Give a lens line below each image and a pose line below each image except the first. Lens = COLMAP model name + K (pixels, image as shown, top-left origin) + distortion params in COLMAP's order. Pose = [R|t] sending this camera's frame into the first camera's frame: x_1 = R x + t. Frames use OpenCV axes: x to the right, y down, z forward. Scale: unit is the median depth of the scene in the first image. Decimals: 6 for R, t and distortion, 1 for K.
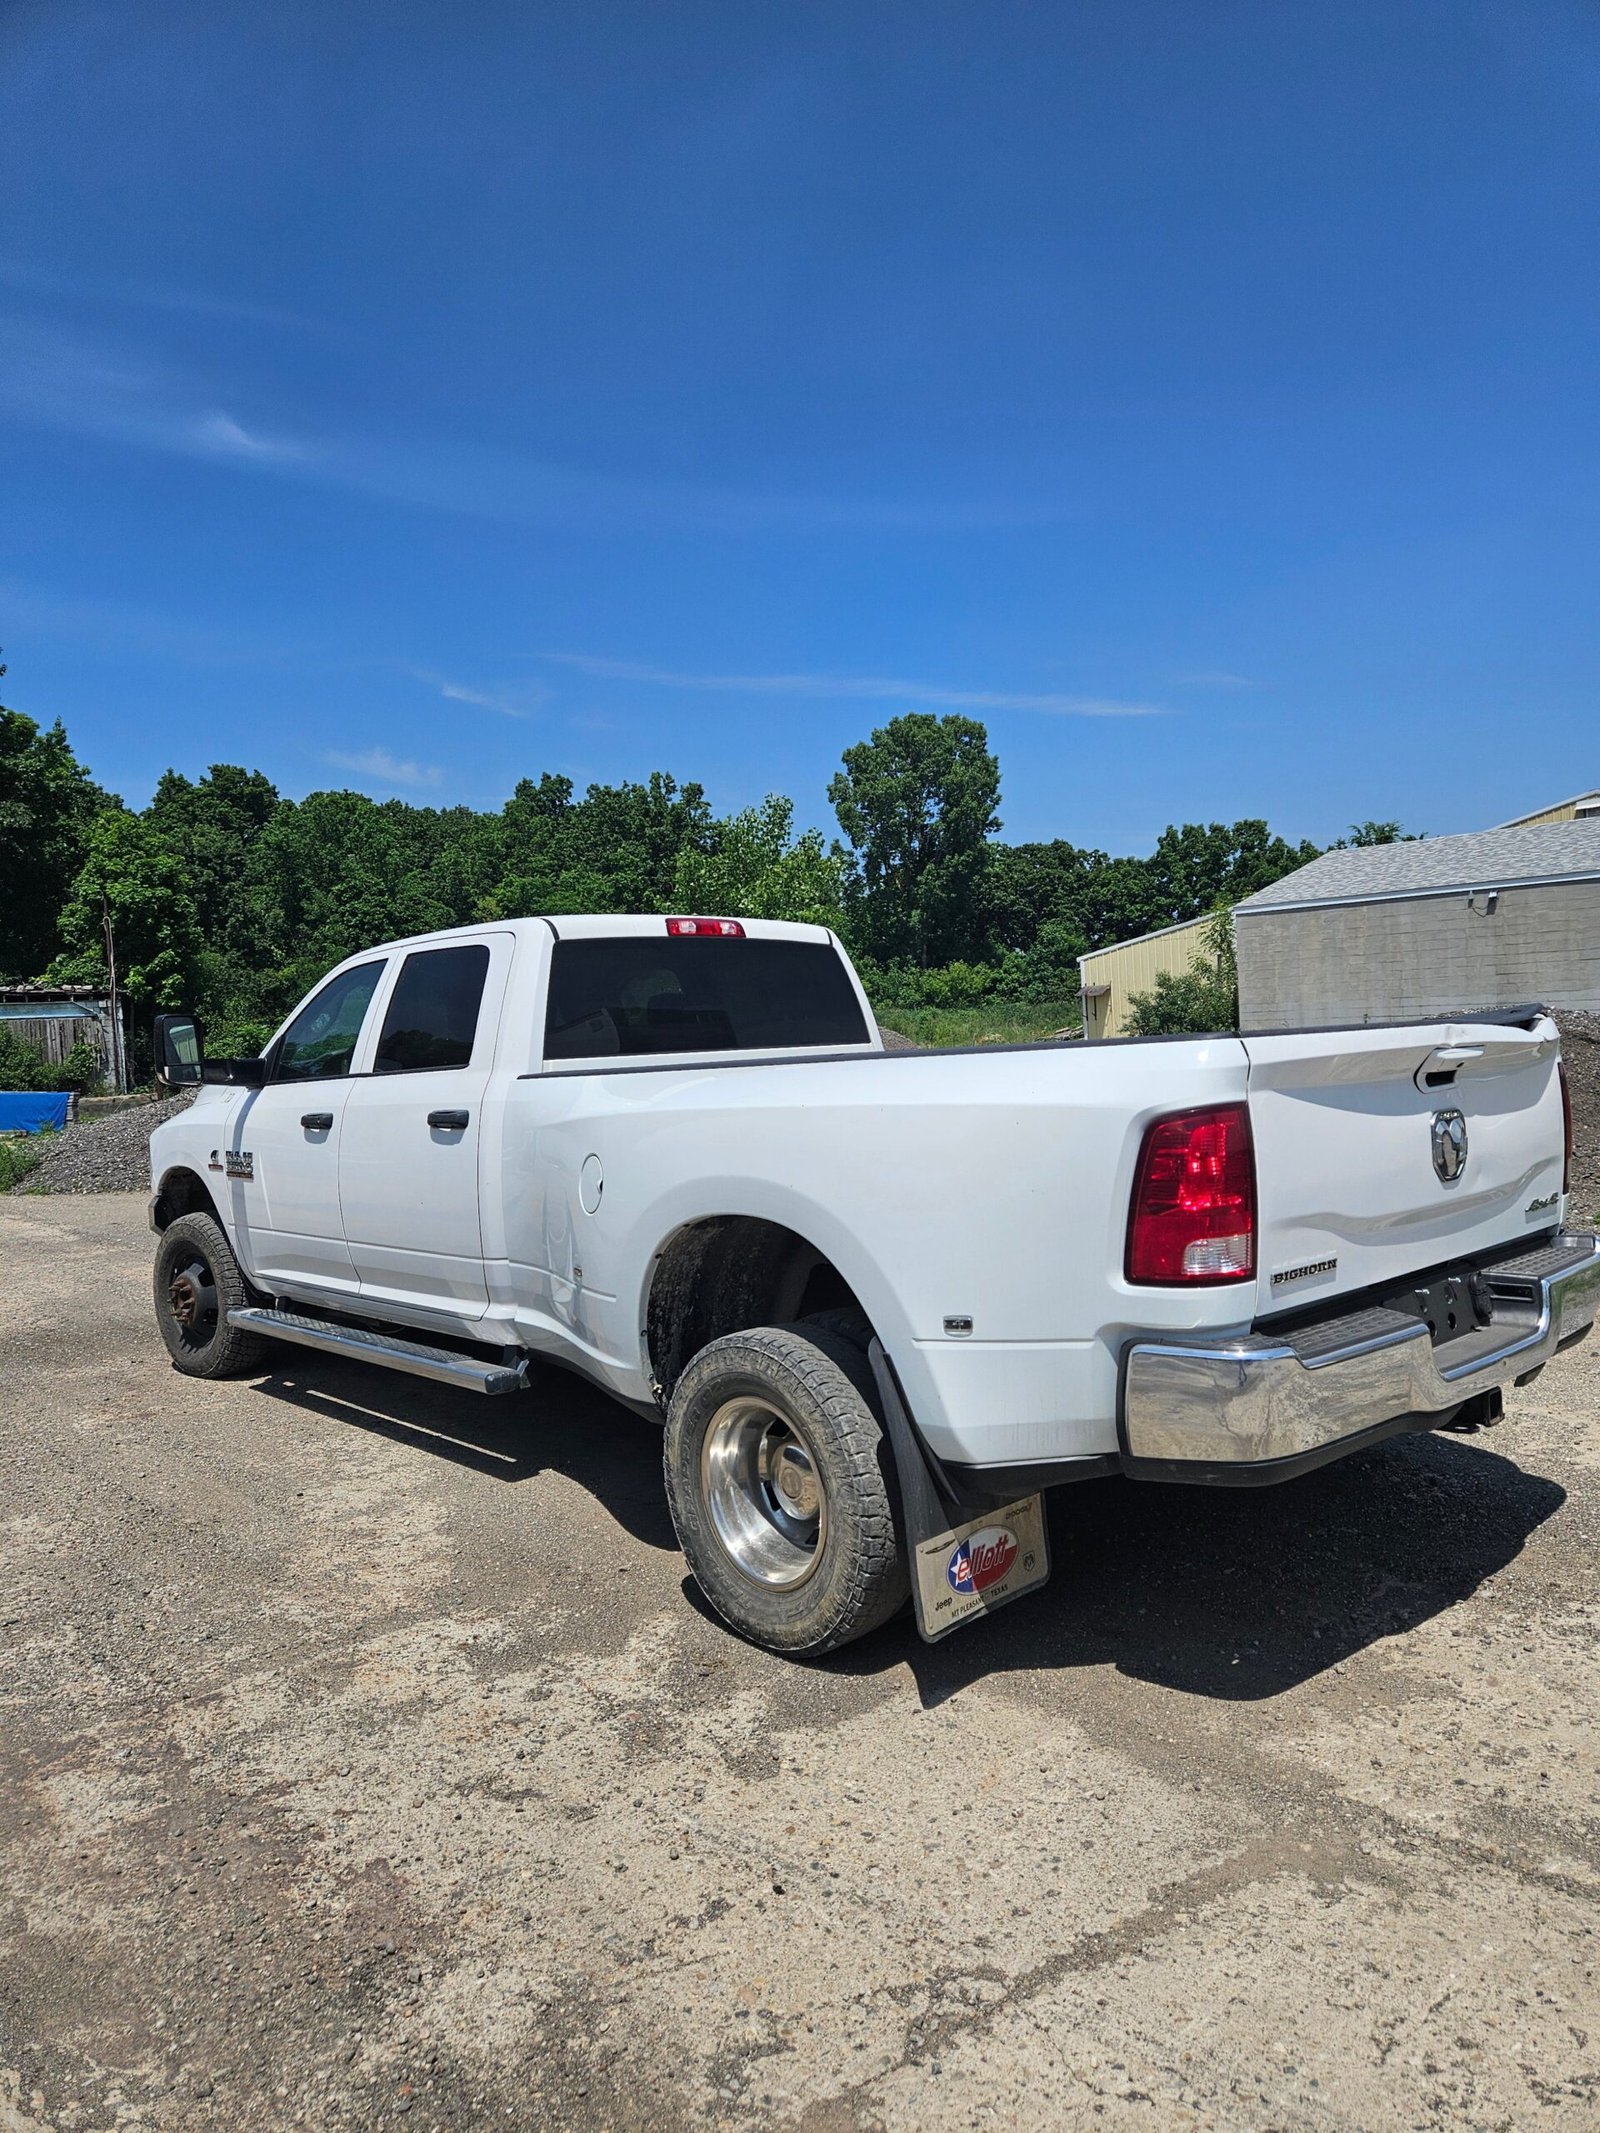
lens RADIAL K [[1425.3, 0, 830.7], [0, 1425.3, 1066.2], [0, 0, 1]] dist [0.088308, -0.075435]
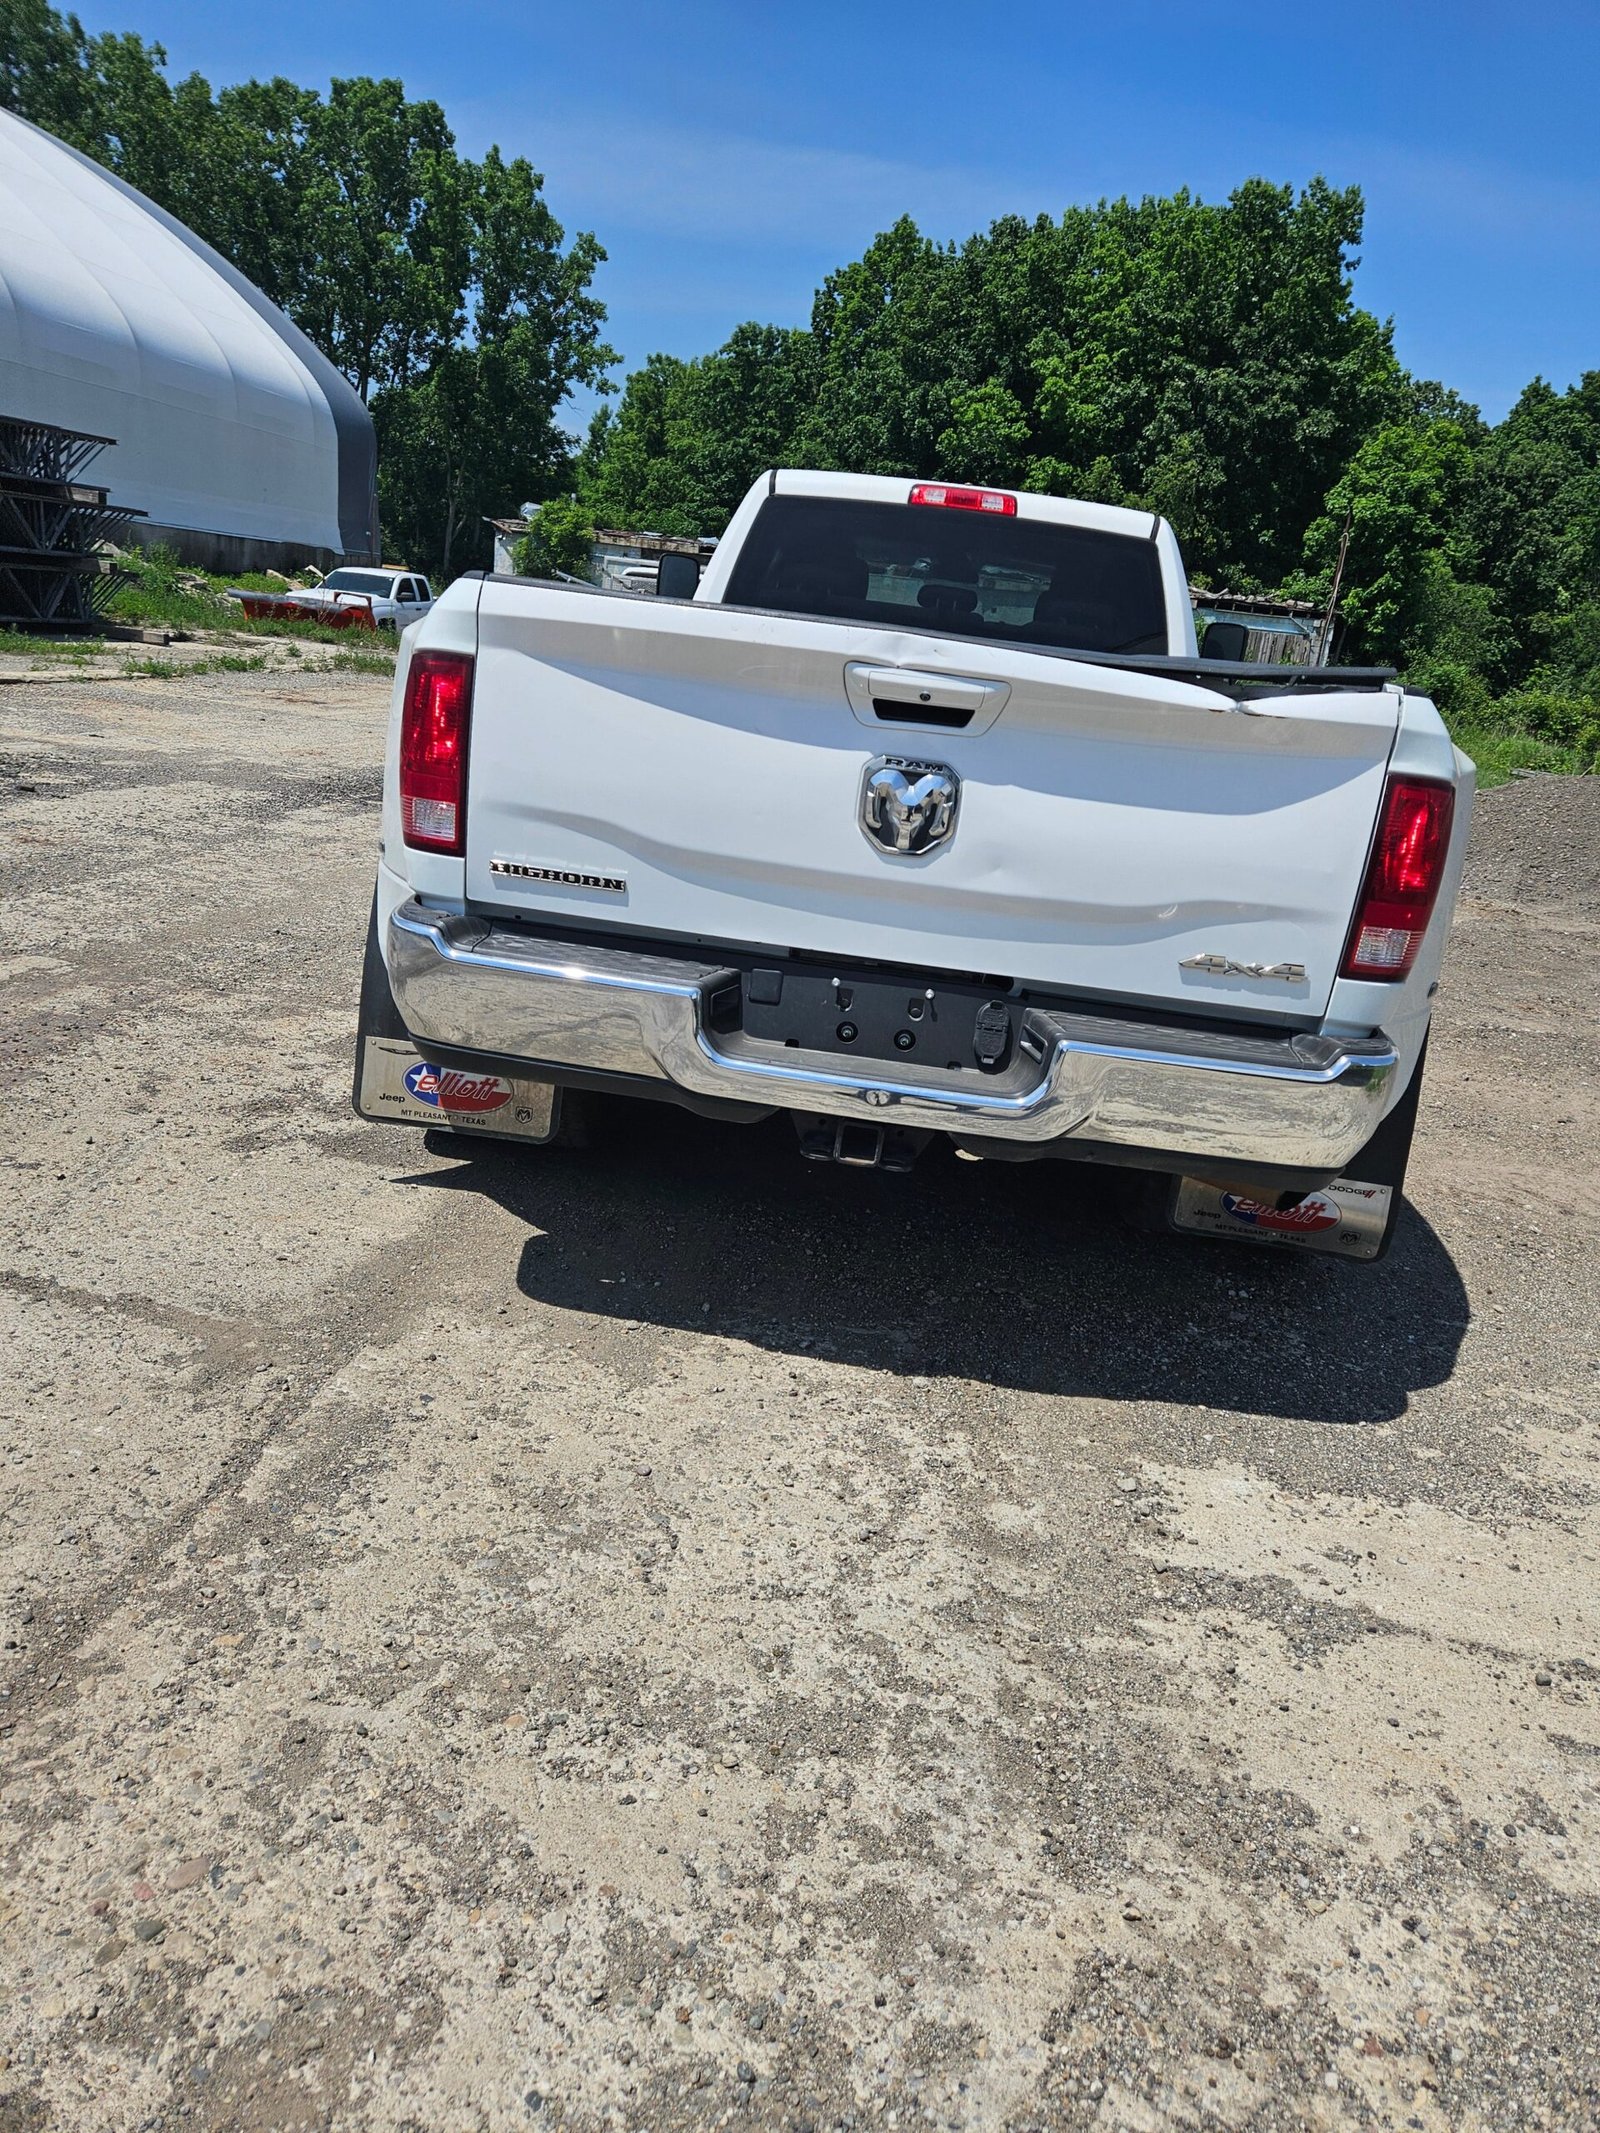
lens RADIAL K [[1426.2, 0, 806.9], [0, 1426.2, 1055.7], [0, 0, 1]] dist [0.075716, -0.064839]
pose [[0.641828, 0.331602, -0.691446, 0.092999], [-0.163282, 0.940090, 0.299281, -0.003597], [0.749264, -0.079186, 0.657521, 0.046220]]
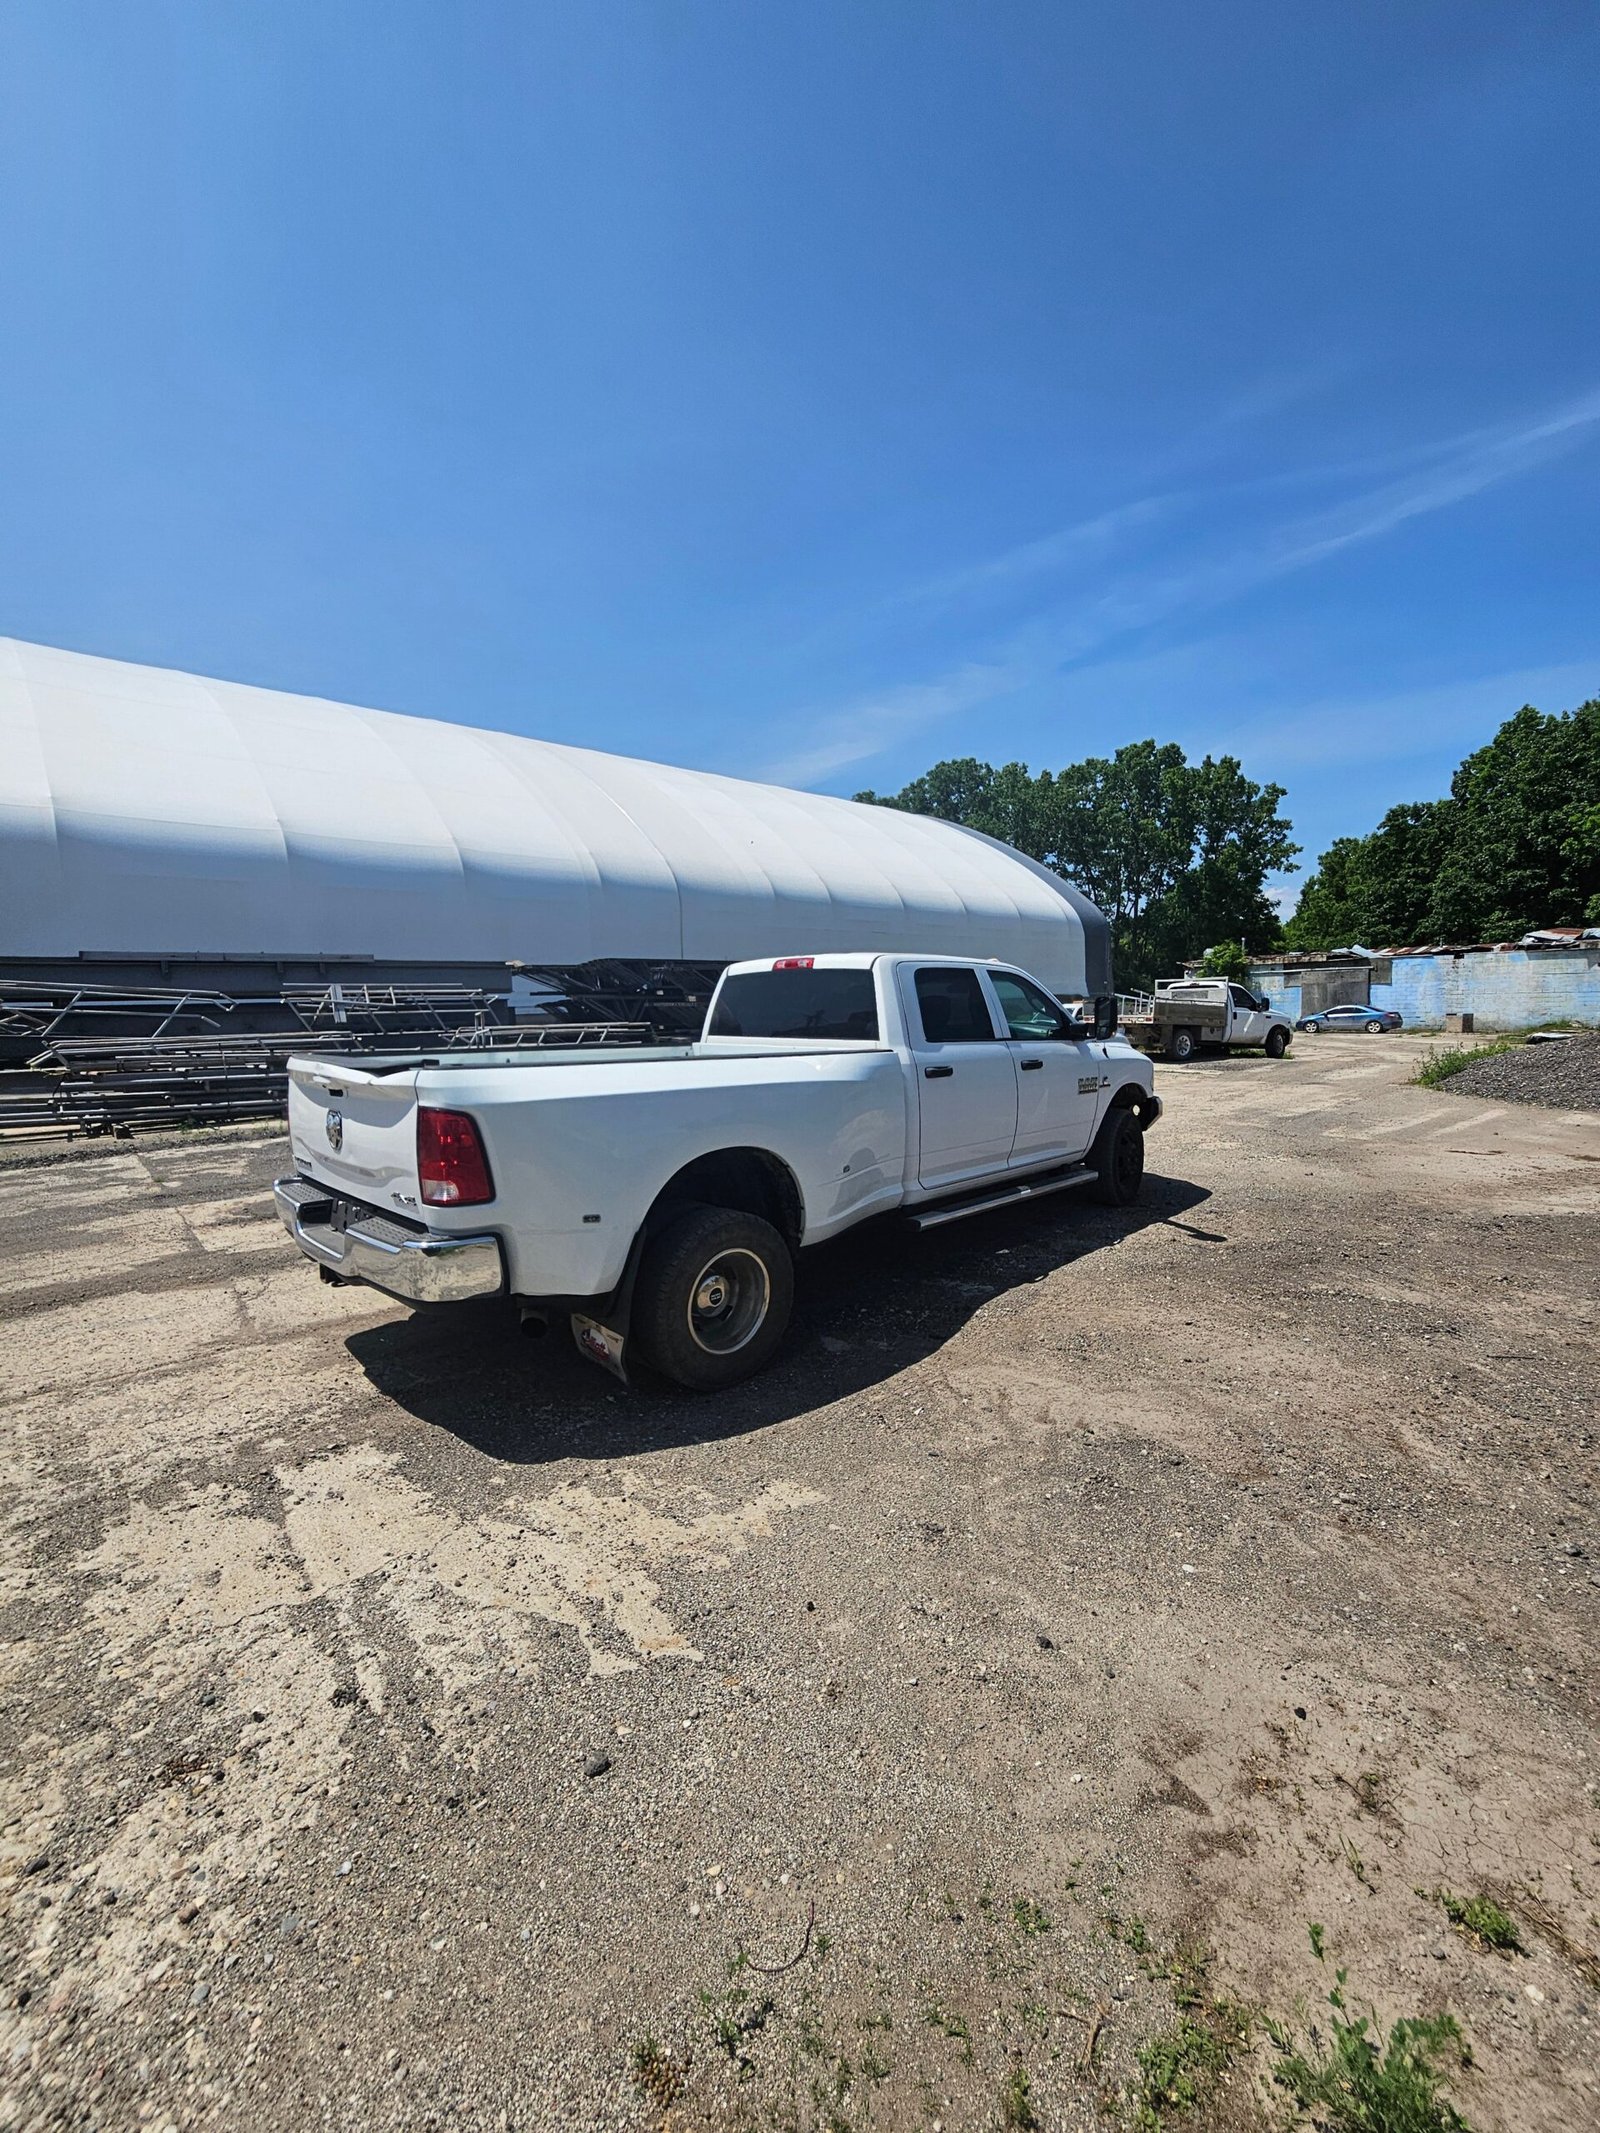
lens RADIAL K [[881.4, 0, 799.7], [0, 881.4, 1074.1], [0, 0, 1]] dist [0.005182, -0.000231]
pose [[0.015460, 0.122441, -0.992355, 0.149640], [-0.007431, 0.992461, 0.122338, -0.014894], [0.999853, 0.005483, 0.016253, 0.153952]]
